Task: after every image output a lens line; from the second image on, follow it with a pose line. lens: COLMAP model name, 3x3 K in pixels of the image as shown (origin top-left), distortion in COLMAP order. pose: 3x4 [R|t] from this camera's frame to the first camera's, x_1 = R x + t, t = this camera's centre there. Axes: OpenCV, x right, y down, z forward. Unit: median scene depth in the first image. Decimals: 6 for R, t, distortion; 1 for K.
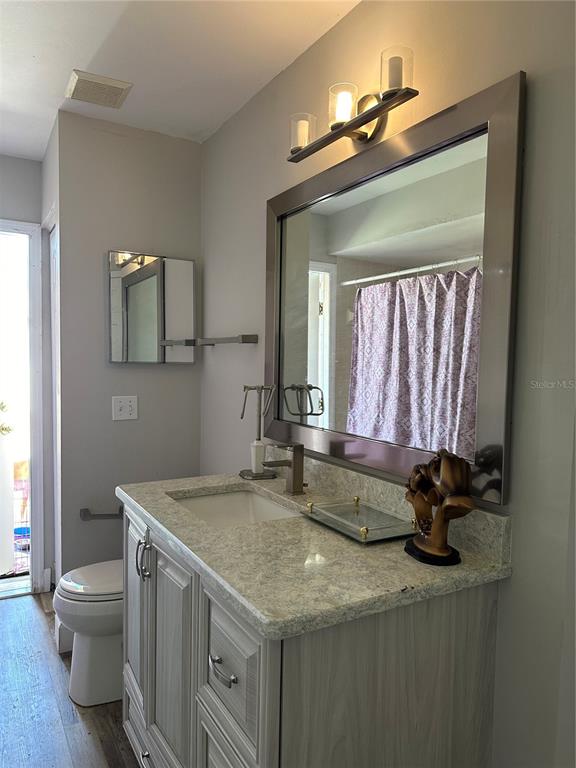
lens RADIAL K [[538.6, 0, 289.3], [0, 538.6, 380.7], [0, 0, 1]] dist [0.072666, -0.086962]
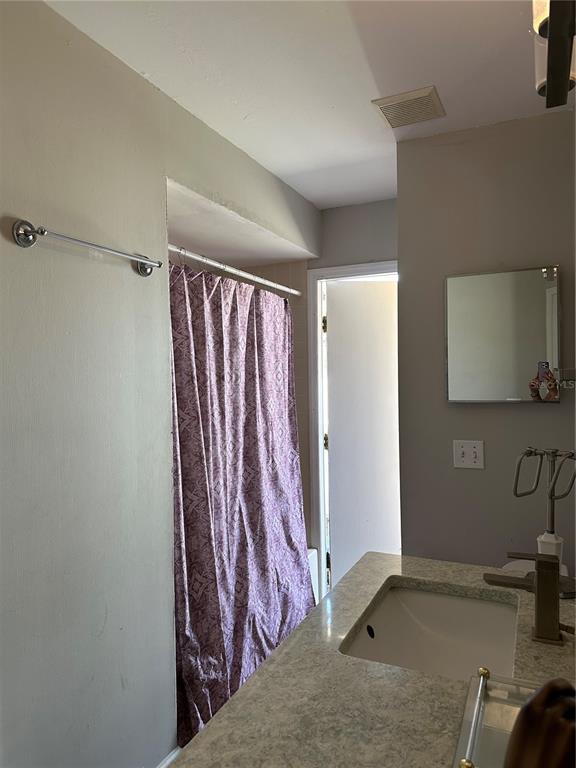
lens RADIAL K [[538.6, 0, 289.1], [0, 538.6, 382.8], [0, 0, 1]] dist [0.072666, -0.086962]
pose [[0.569180, -0.002235, -0.822210, 0.269812], [-0.011281, 0.999881, -0.010527, -0.056356], [0.822135, 0.015267, 0.569087, 0.298813]]
